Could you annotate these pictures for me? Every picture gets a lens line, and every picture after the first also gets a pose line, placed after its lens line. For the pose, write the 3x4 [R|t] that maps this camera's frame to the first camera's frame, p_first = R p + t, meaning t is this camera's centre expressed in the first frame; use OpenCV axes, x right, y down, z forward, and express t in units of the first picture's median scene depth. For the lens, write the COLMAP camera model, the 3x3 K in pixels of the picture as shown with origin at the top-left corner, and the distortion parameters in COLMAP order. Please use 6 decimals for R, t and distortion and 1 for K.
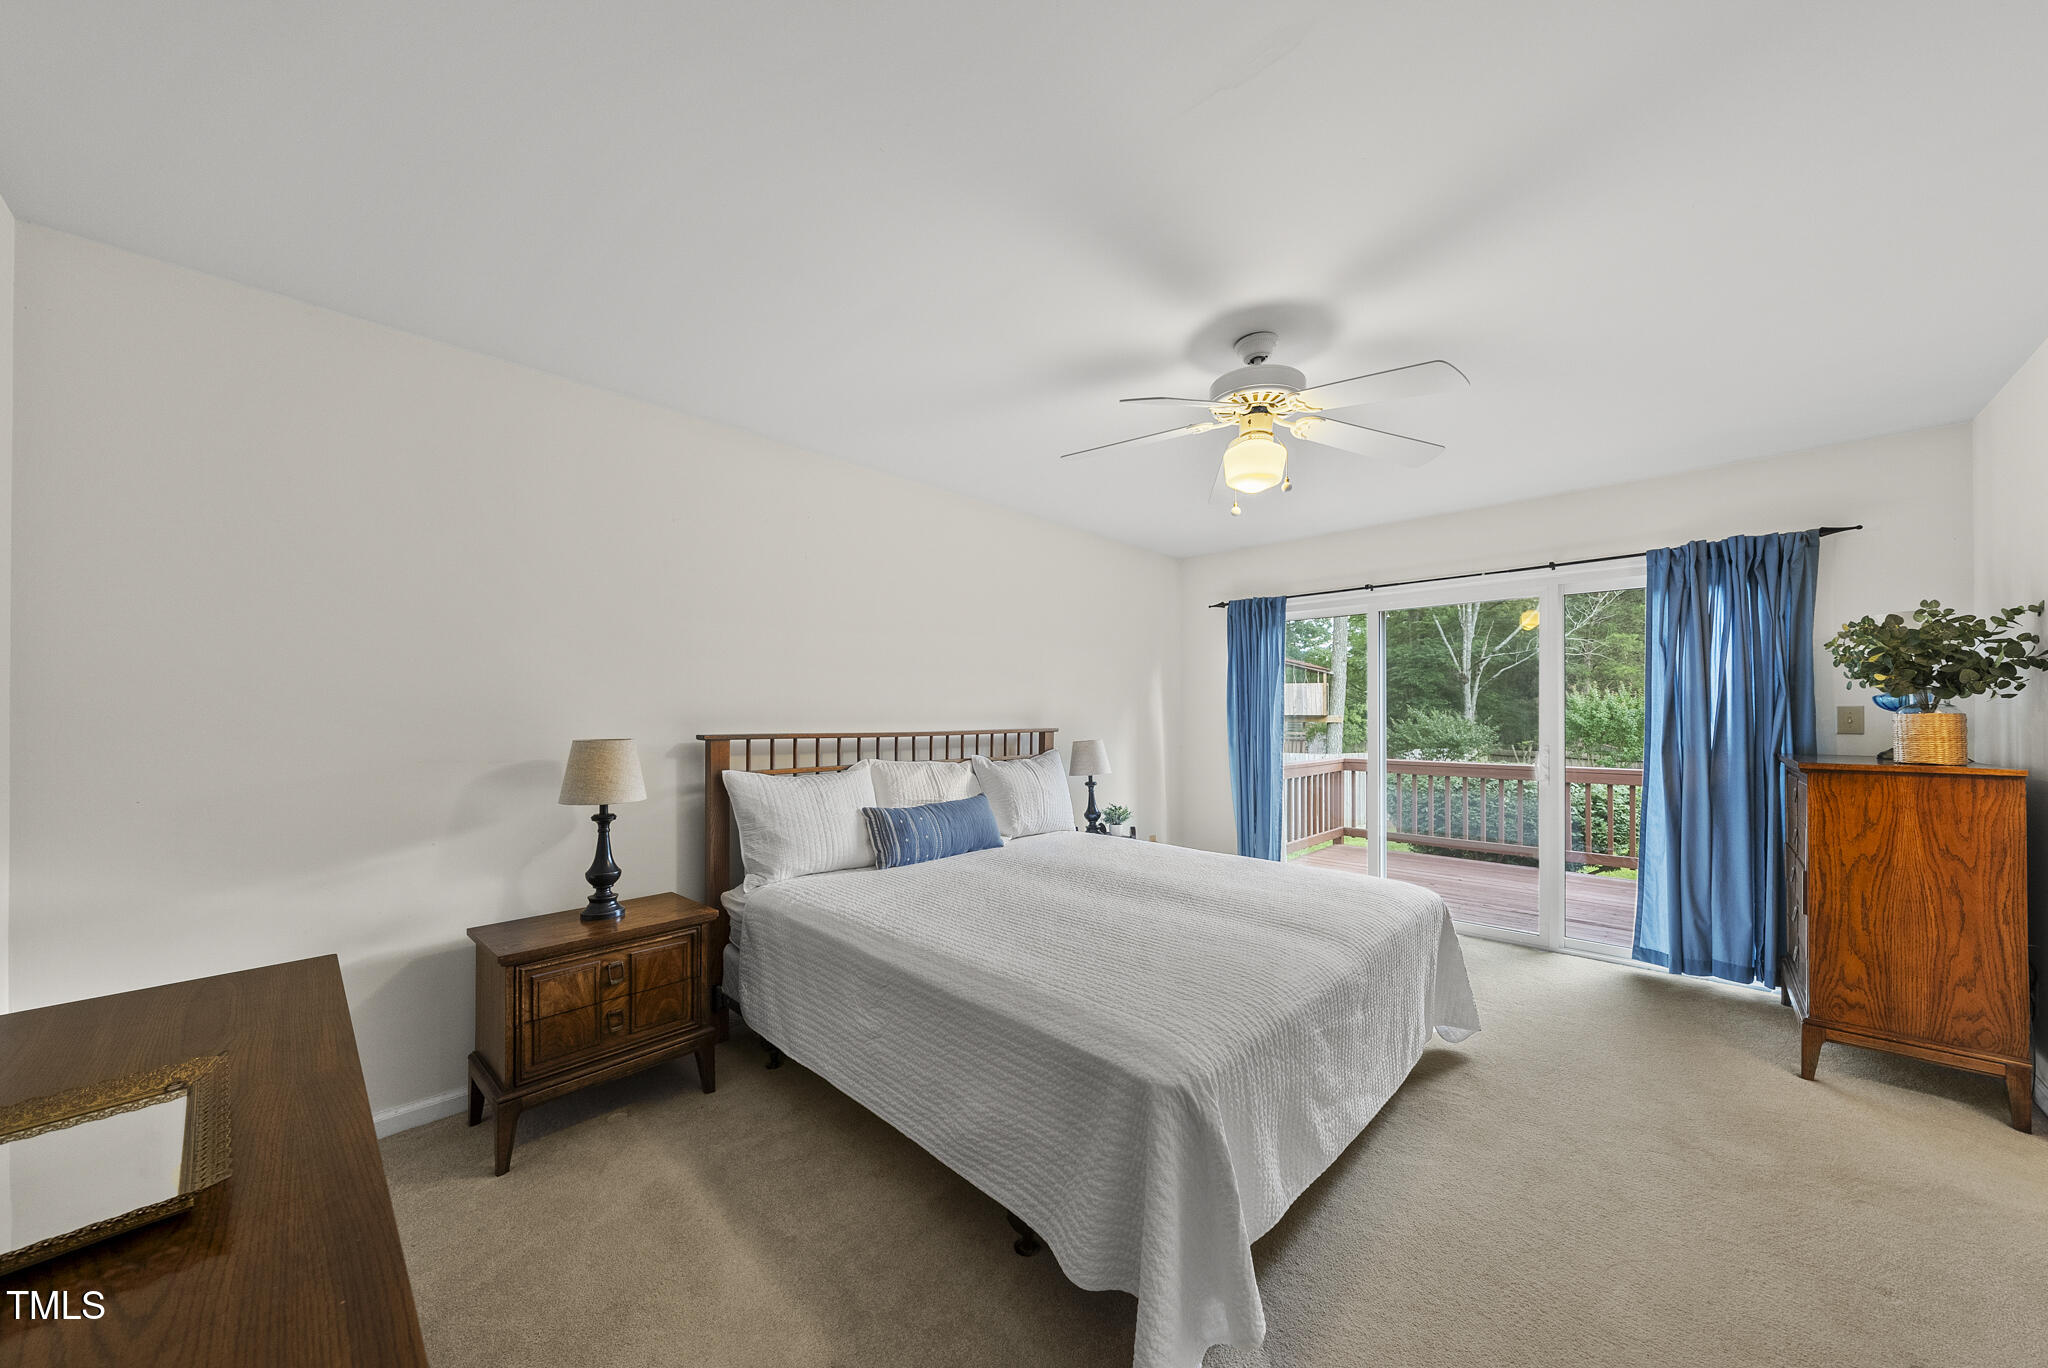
lens RADIAL K [[703.6, 0, 1023.0], [0, 703.6, 708.2], [0, 0, 1]] dist [-0.001297, -0.000010]
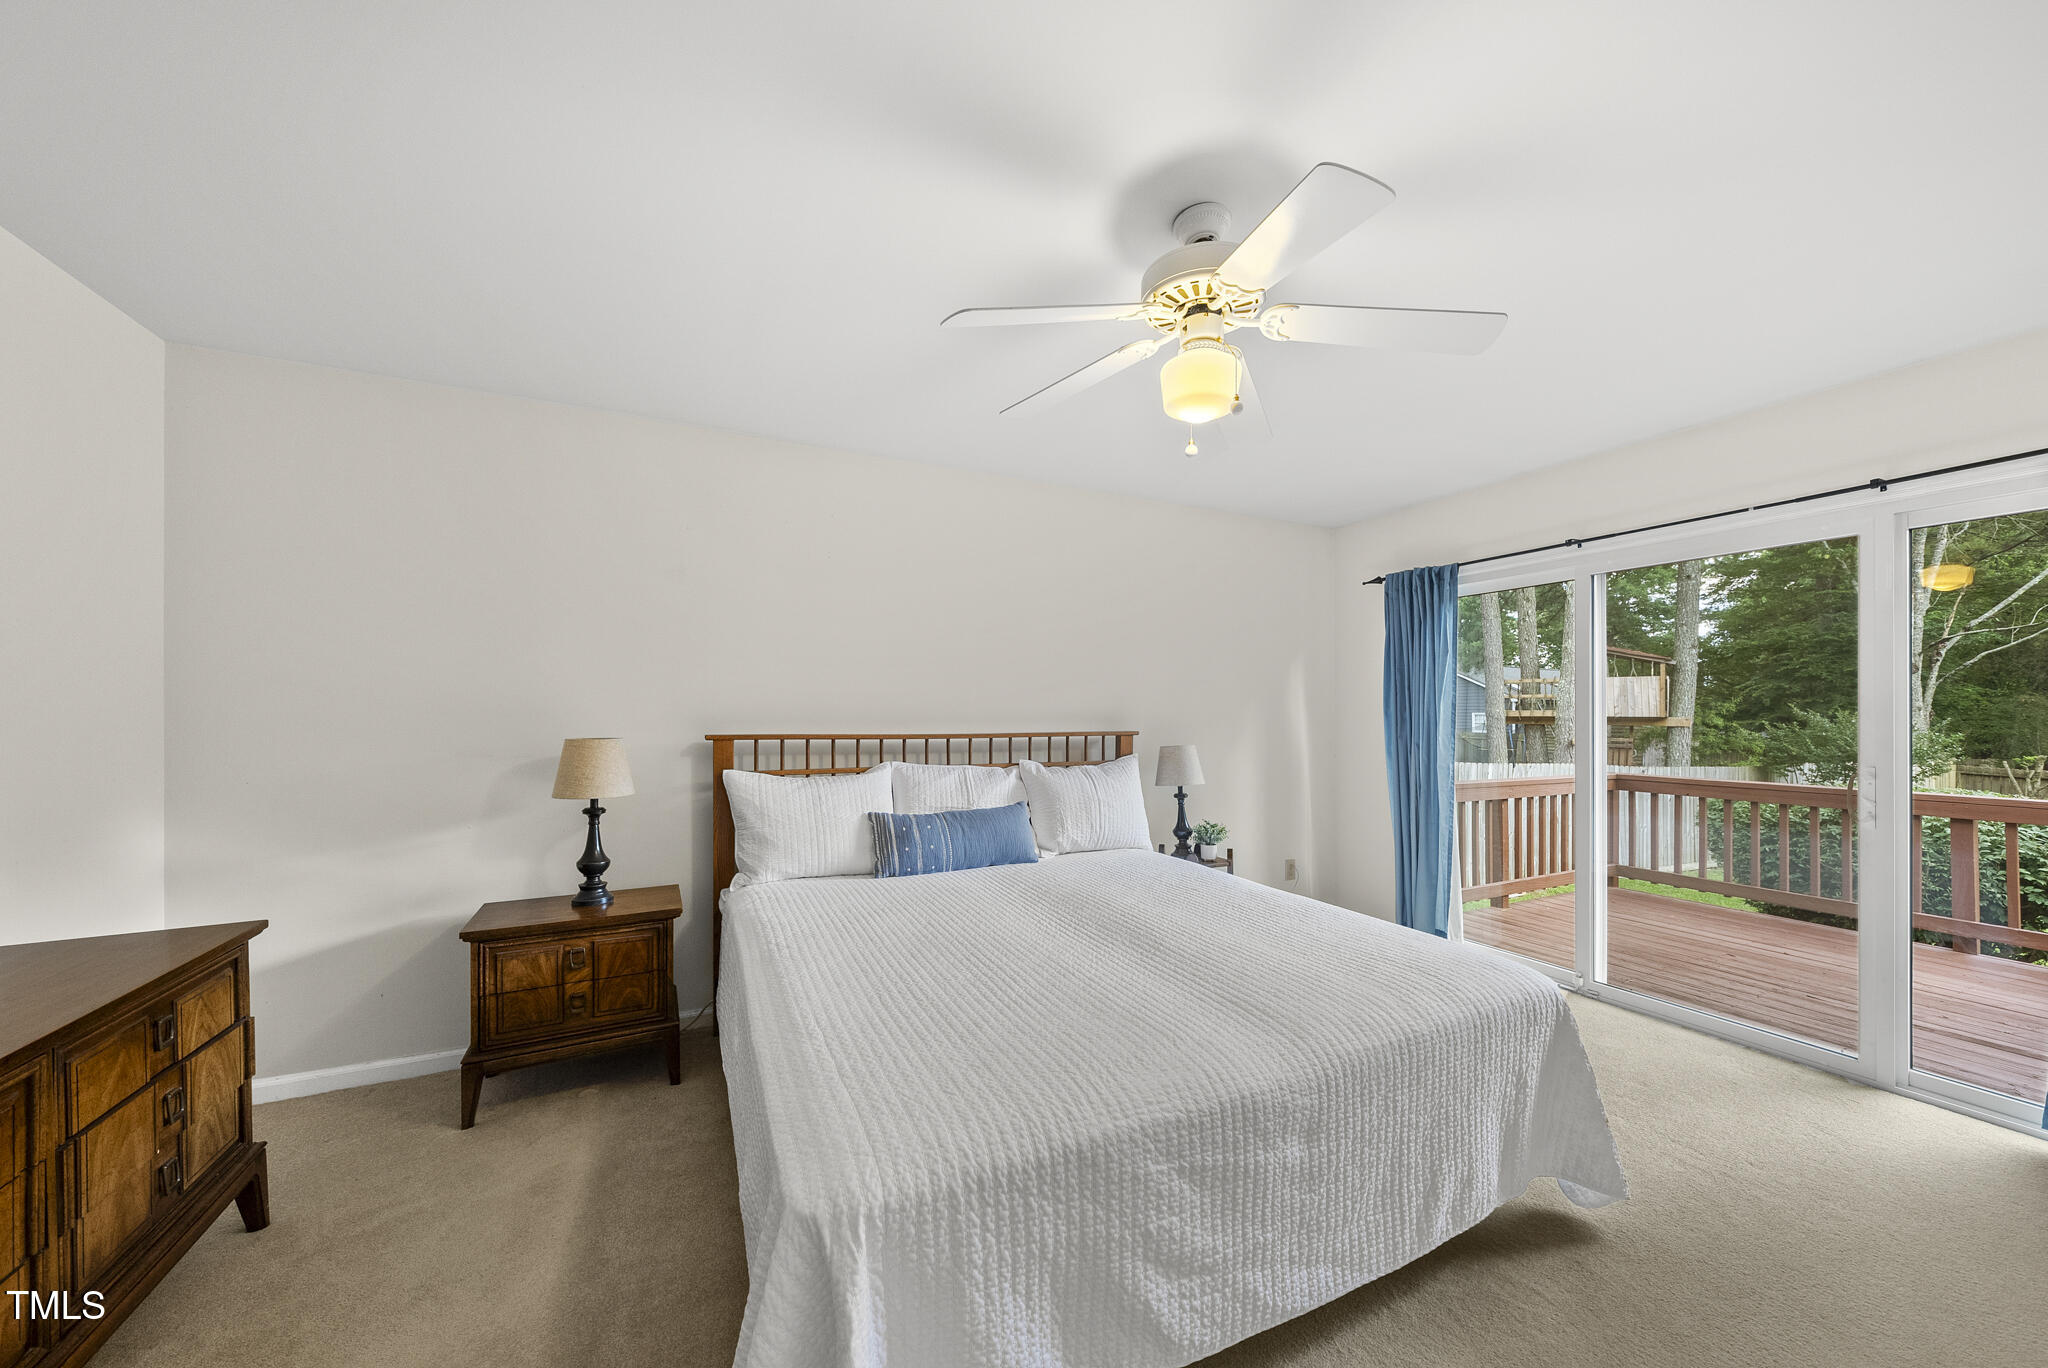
lens RADIAL K [[705.6, 0, 1034.2], [0, 705.6, 711.4], [0, 0, 1]] dist [-0.001075, -0.000023]
pose [[0.939390, 0.000844, -0.342849, 0.303226], [0.000624, 0.999991, 0.004172, -0.000398], [0.342849, -0.004133, 0.939381, 0.165243]]
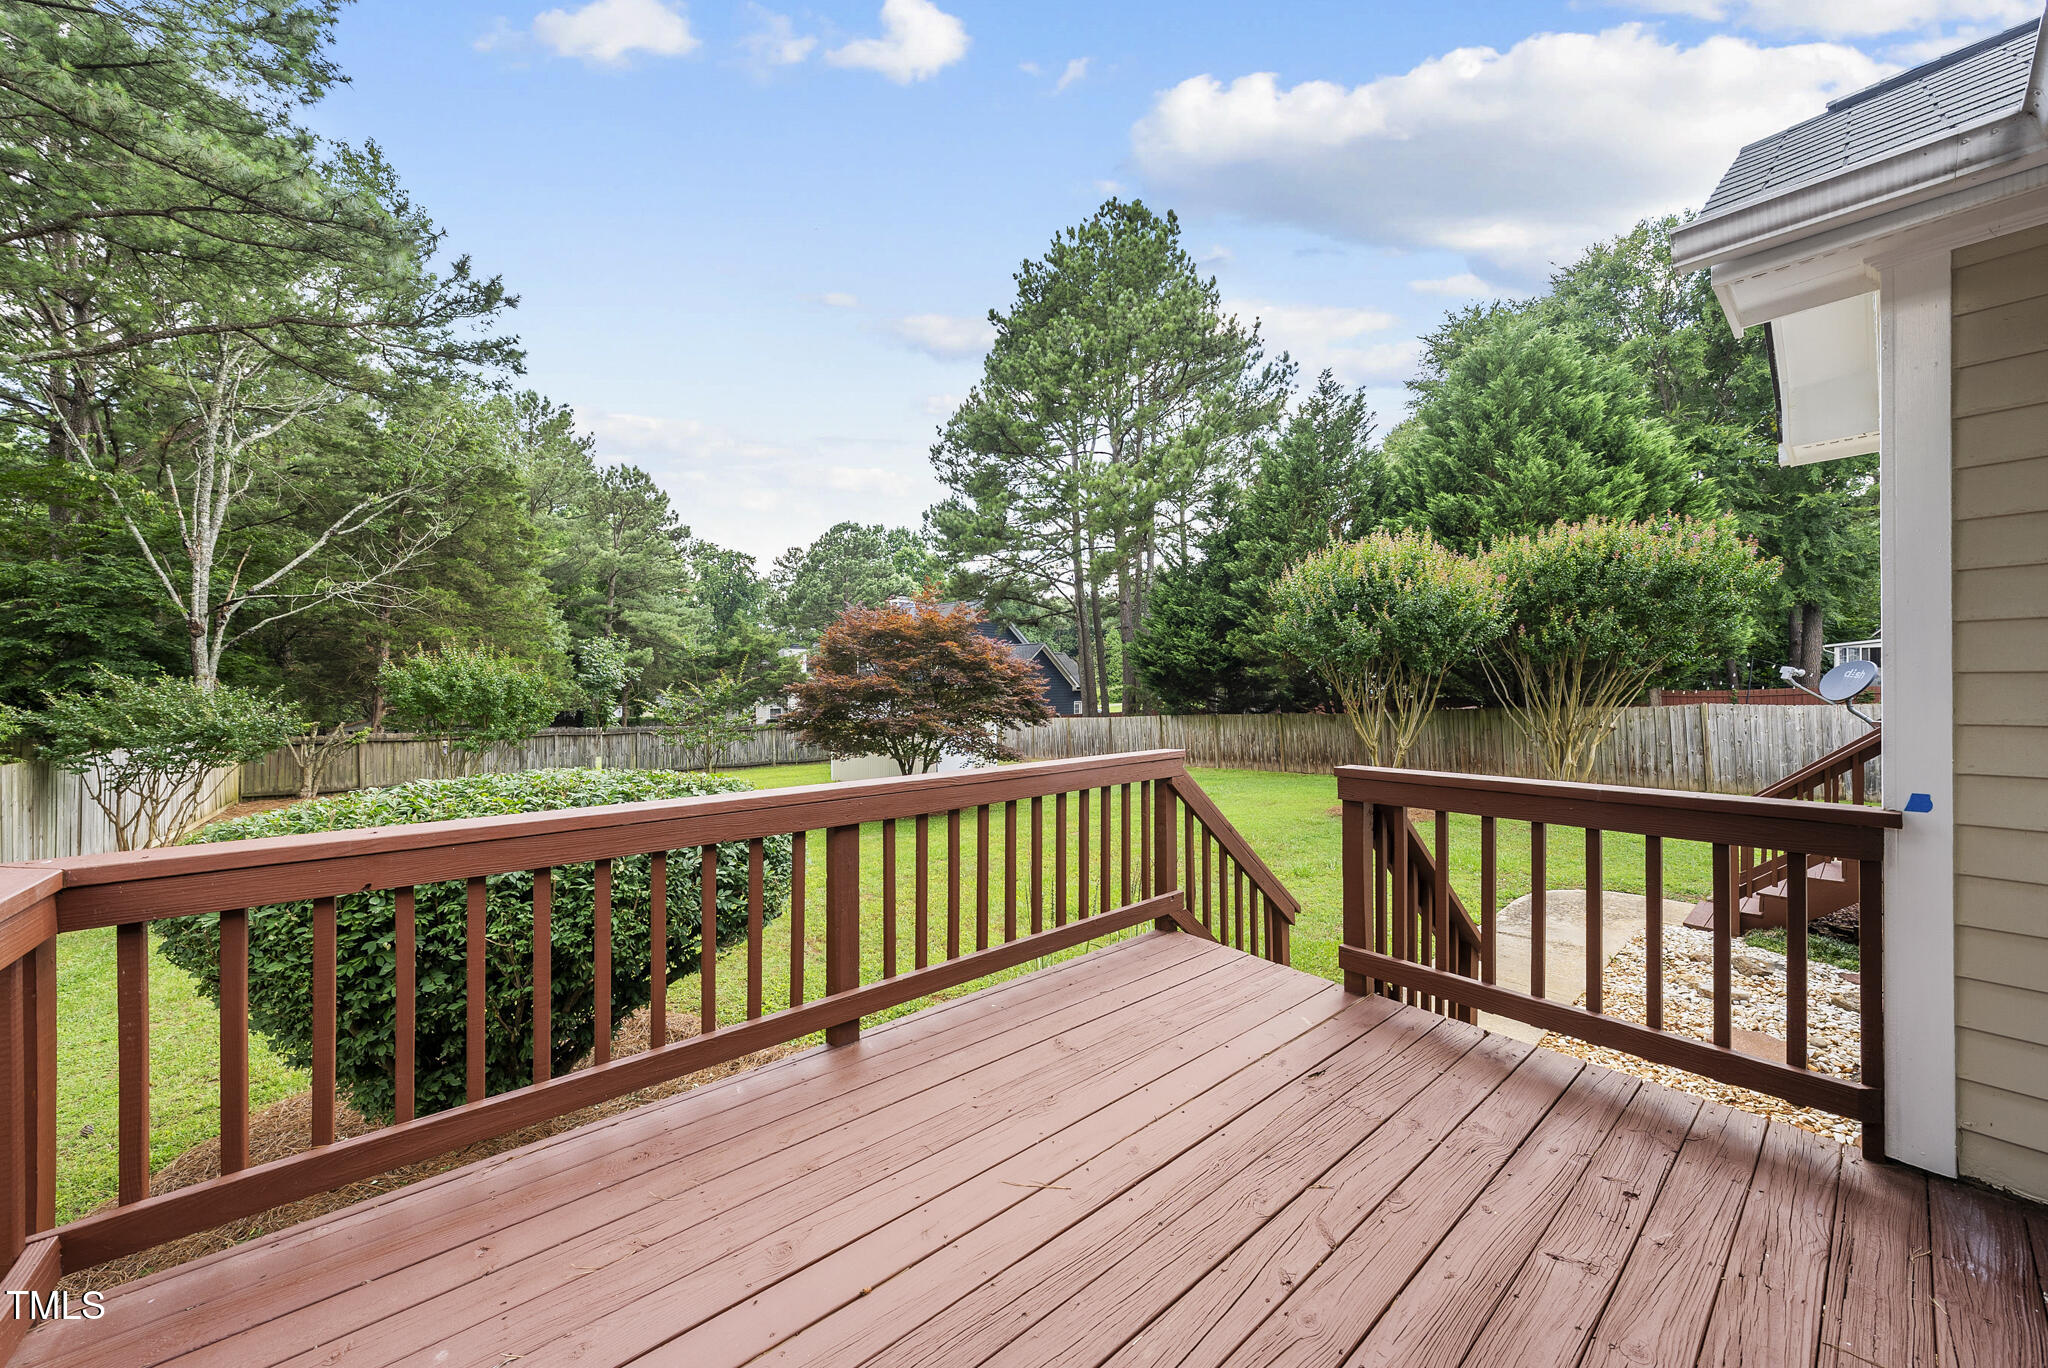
lens RADIAL K [[724.0, 0, 1024.0], [0, 724.0, 684.0], [0, 0, 1]] dist [-0.000114, -0.000091]
pose [[0.120649, -0.000532, 0.992695, 0.667243], [-0.000780, 0.999999, 0.000631, 0.050353], [-0.992695, -0.000850, 0.120648, 1.642232]]
